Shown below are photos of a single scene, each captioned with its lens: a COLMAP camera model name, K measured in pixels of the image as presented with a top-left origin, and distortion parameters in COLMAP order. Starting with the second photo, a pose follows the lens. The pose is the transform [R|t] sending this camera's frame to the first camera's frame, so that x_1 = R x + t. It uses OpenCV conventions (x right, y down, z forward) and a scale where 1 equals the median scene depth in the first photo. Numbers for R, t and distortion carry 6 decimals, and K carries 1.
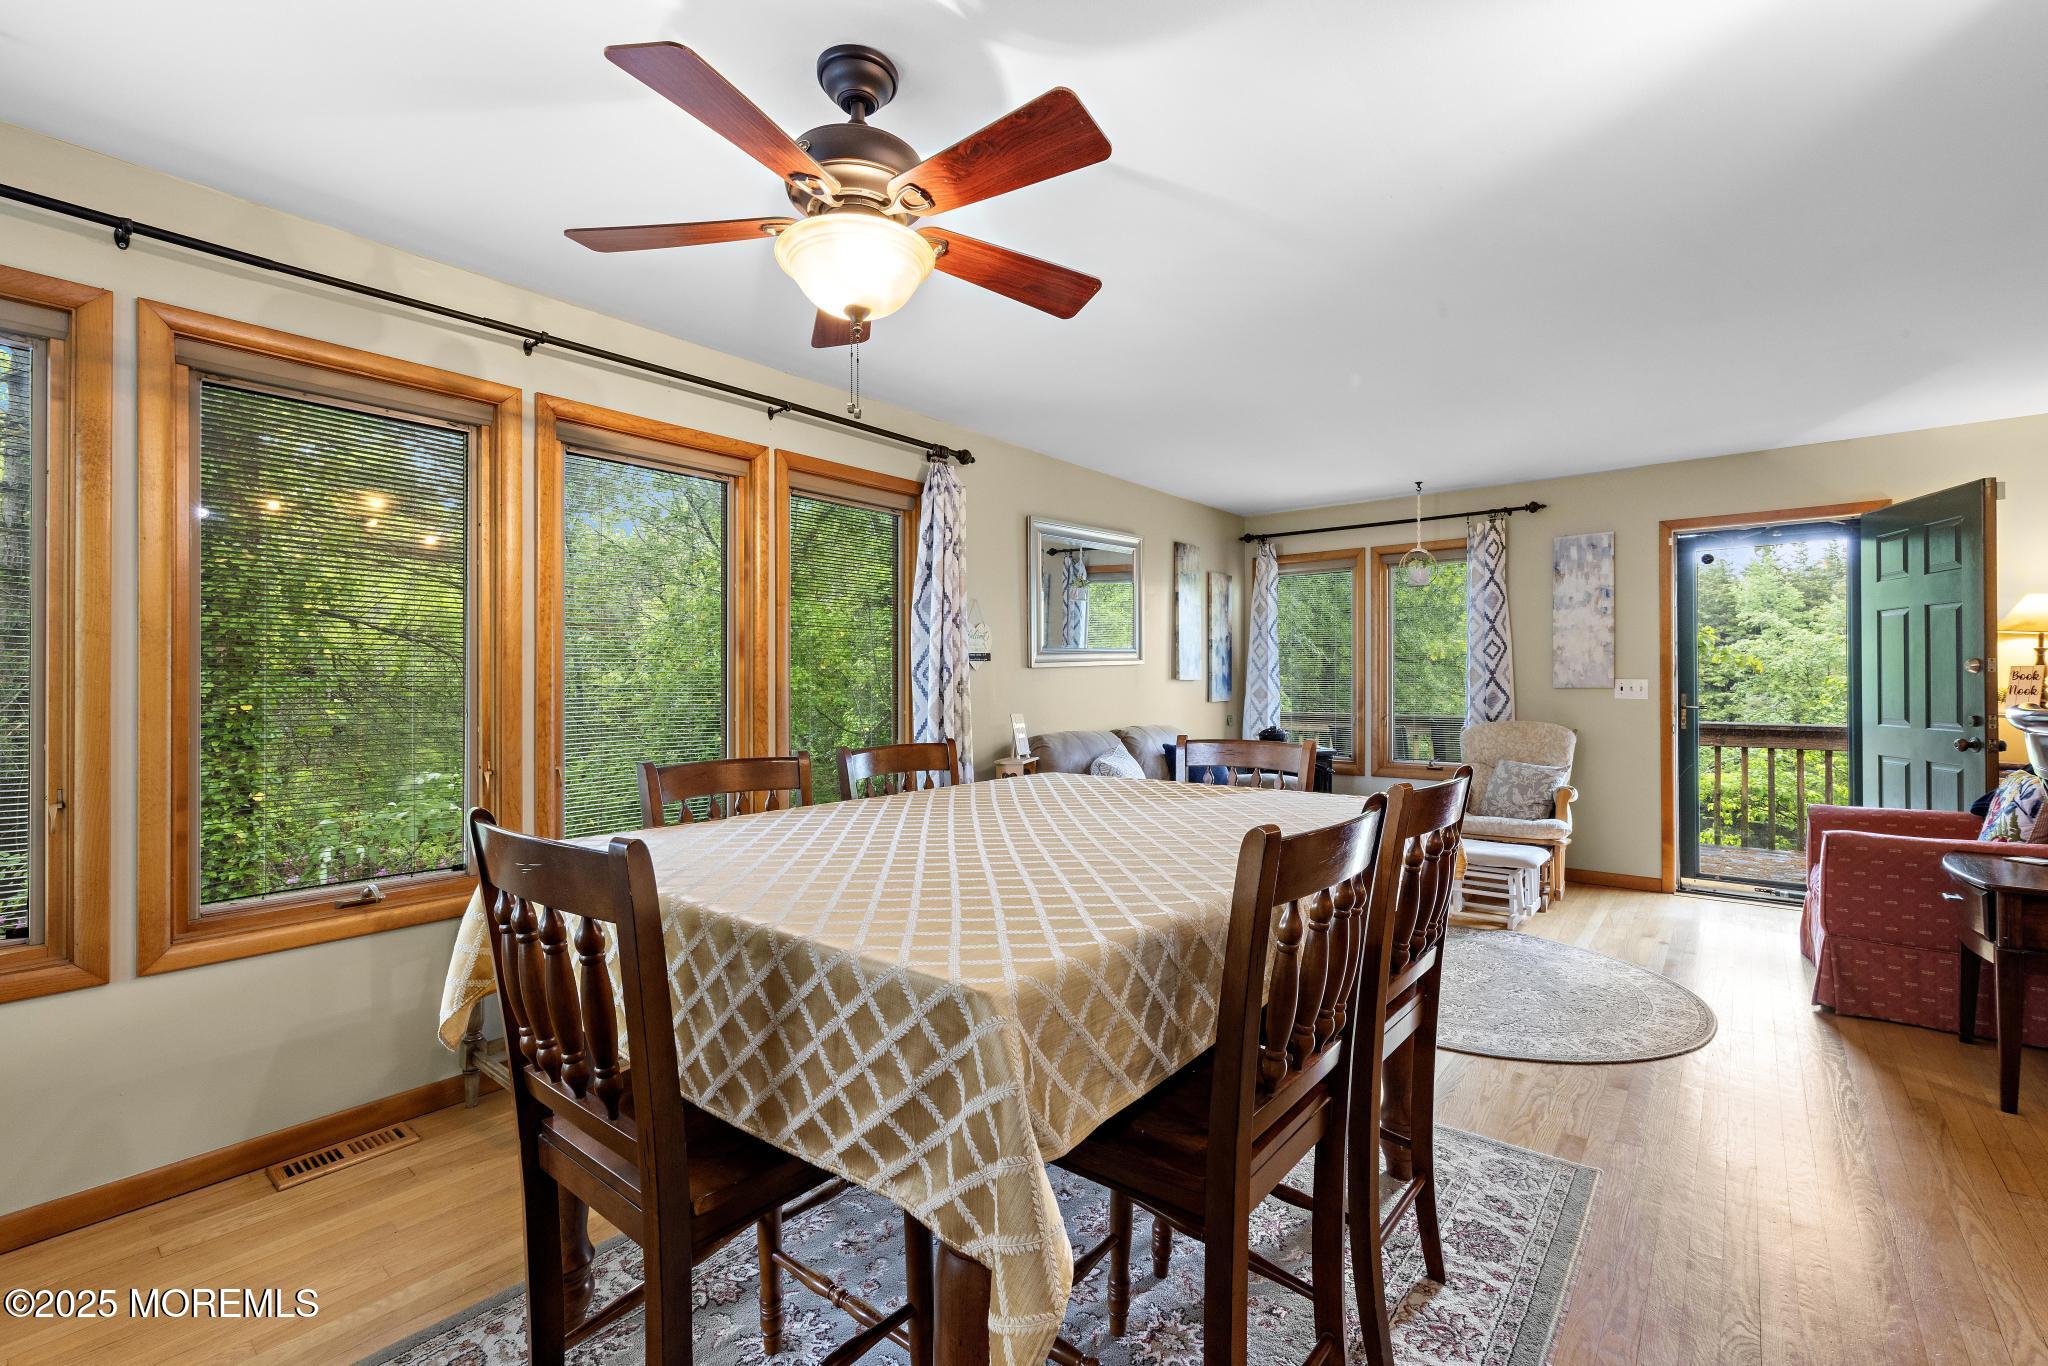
lens RADIAL K [[862.7, 0, 1026.3], [0, 862.7, 678.7], [0, 0, 1]] dist [0.001482, -0.000105]
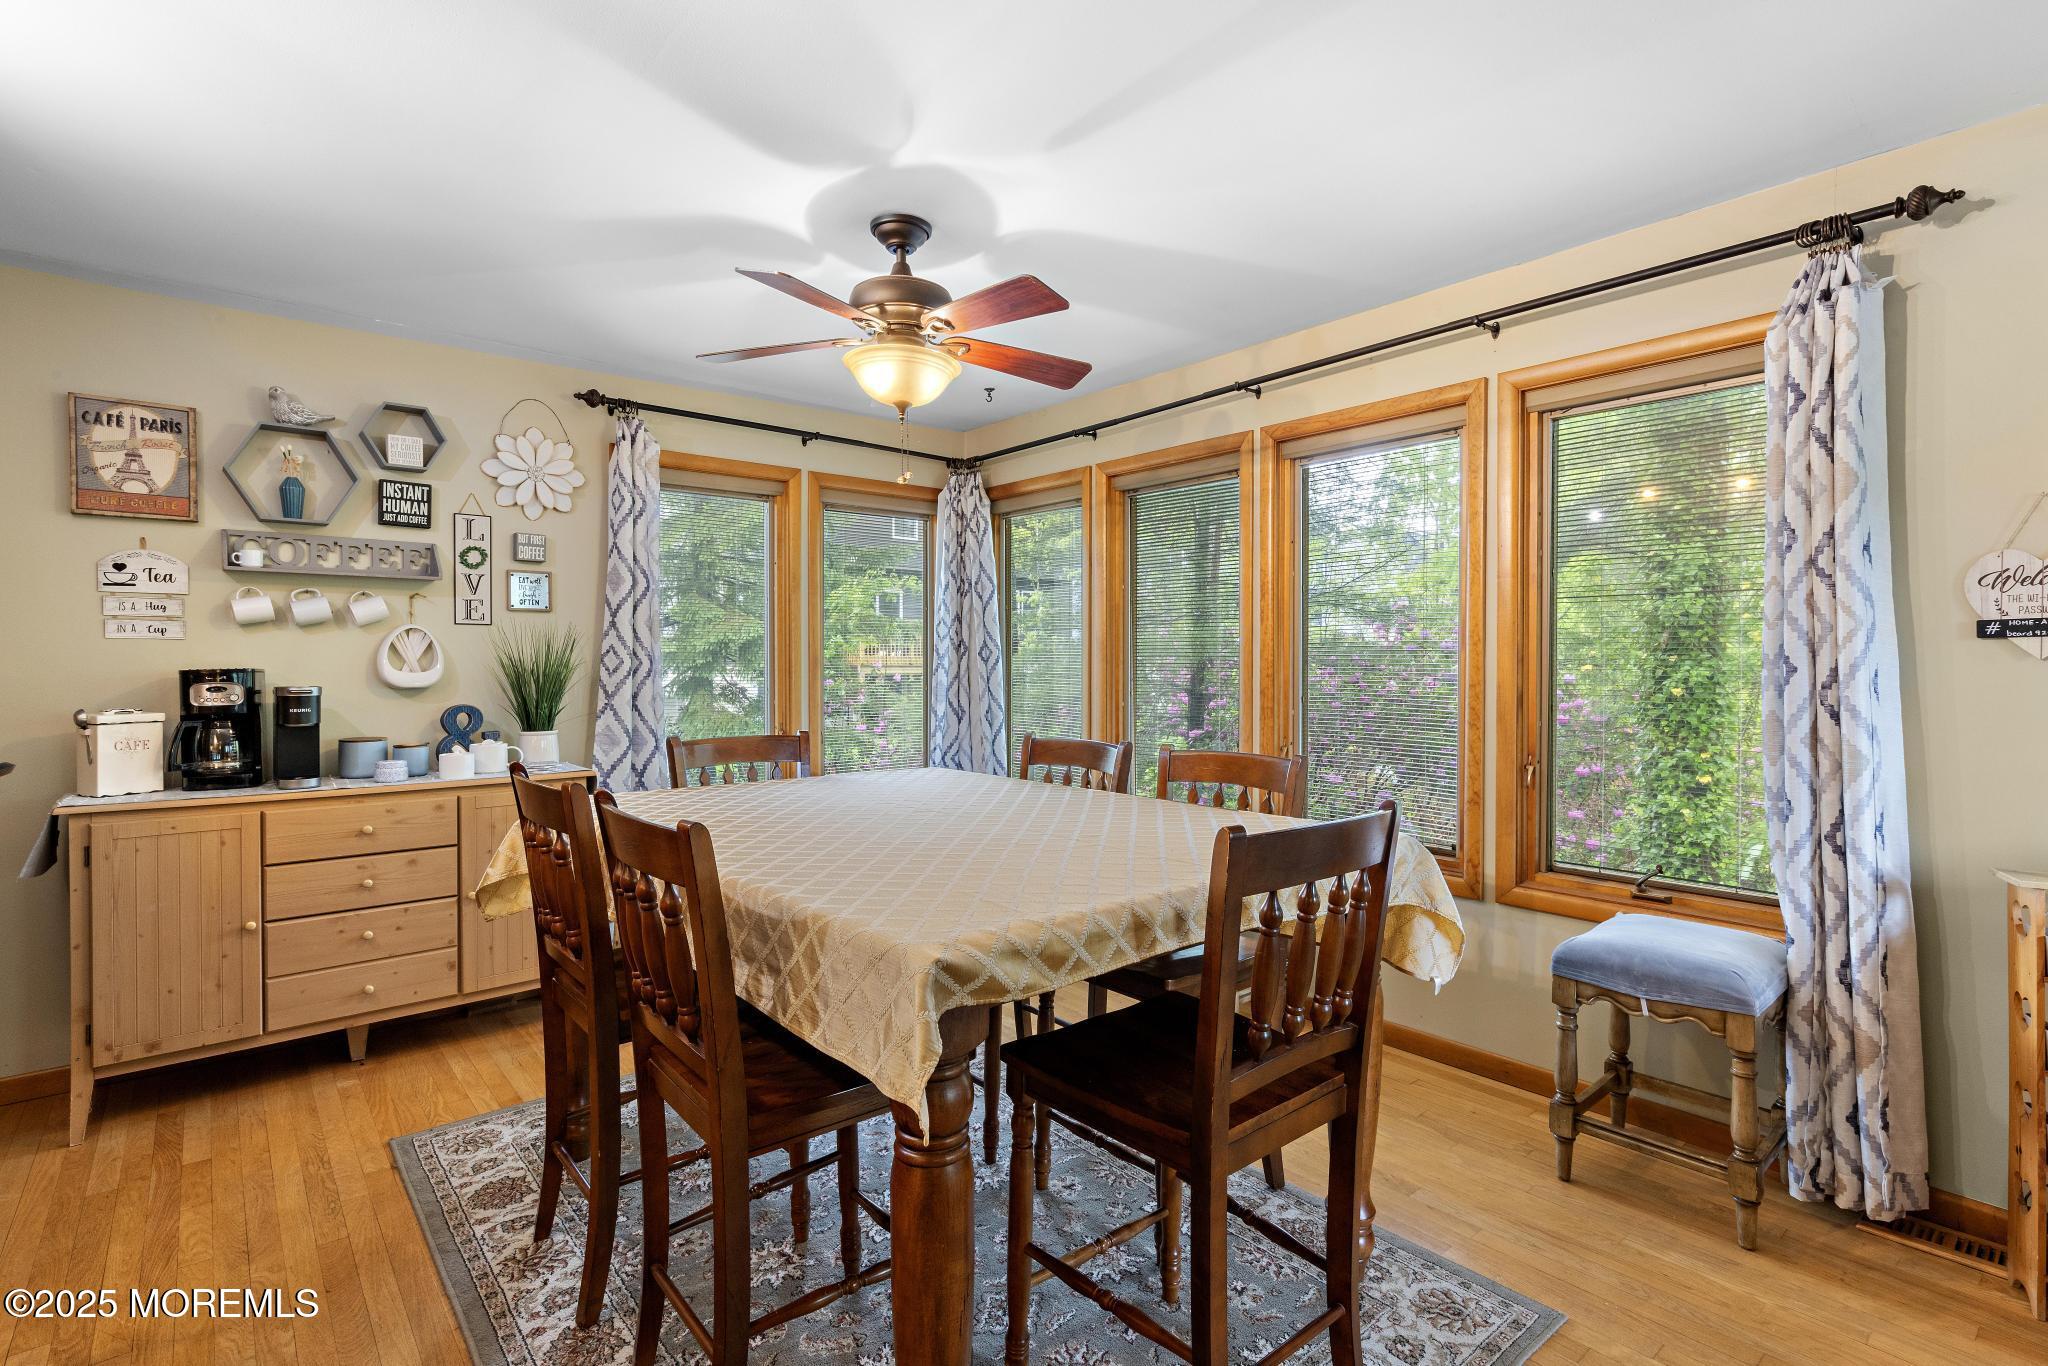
lens RADIAL K [[973.5, 0, 1030.1], [0, 973.5, 672.9], [0, 0, 1]] dist [-0.000412, 0.000735]
pose [[-0.172251, 0.016686, -0.984912, 0.423769], [0.004414, 0.999860, 0.016168, -0.010253], [0.985043, -0.001563, -0.172300, 0.487170]]
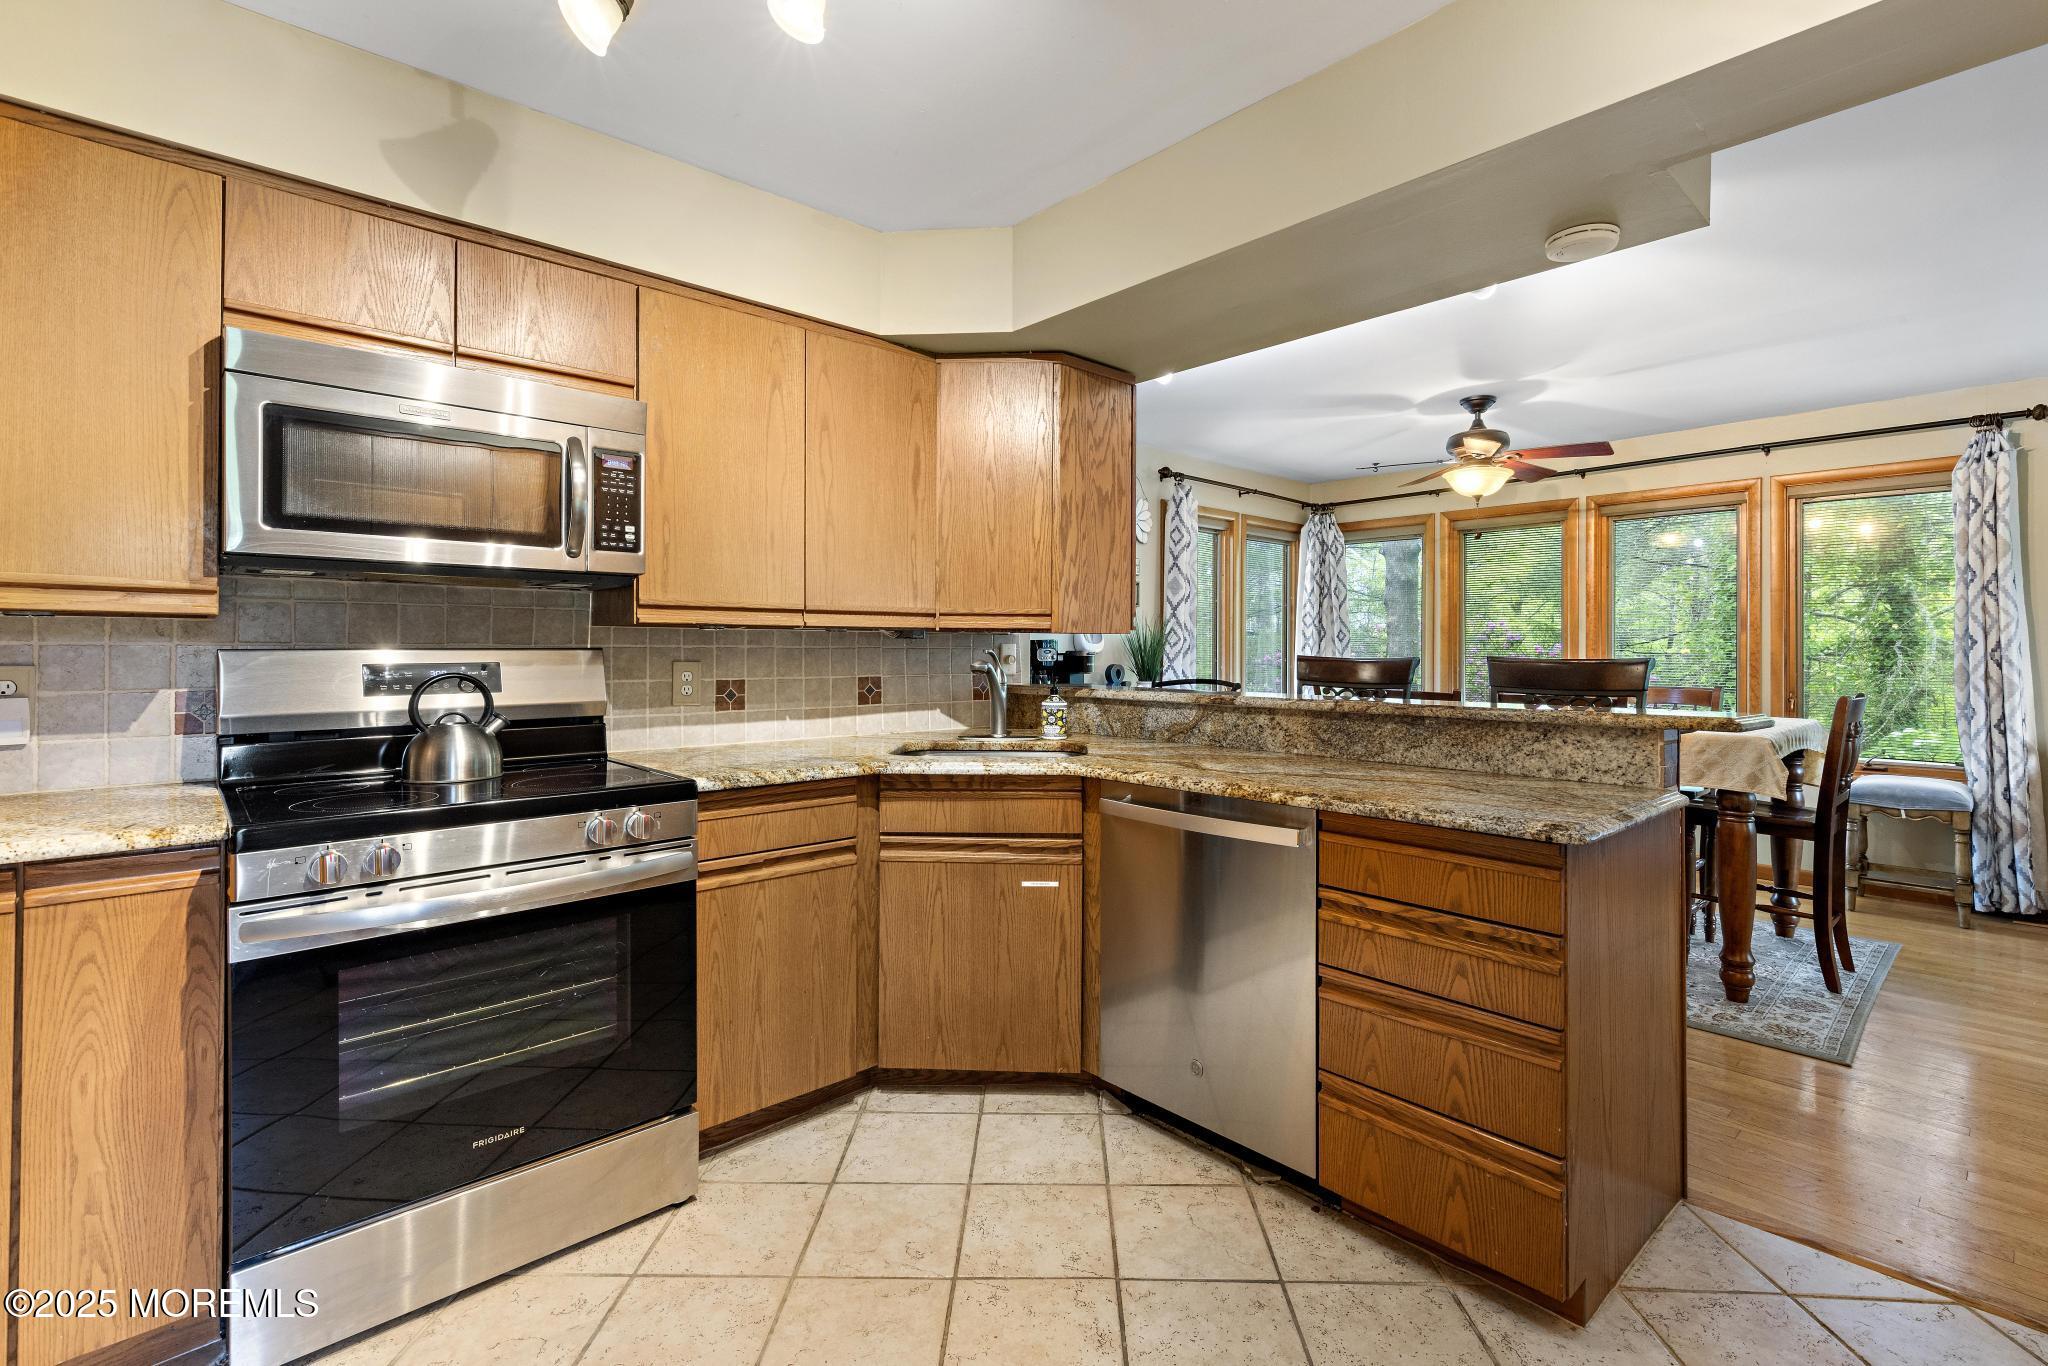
lens RADIAL K [[928.1, 0, 1027.5], [0, 928.1, 647.3], [0, 0, 1]] dist [0.006673, -0.000173]
pose [[-0.135285, -0.000613, -0.990807, 0.870226], [-0.000822, 1.000000, -0.000507, 0.002573], [0.990806, 0.000746, -0.135285, 0.027886]]
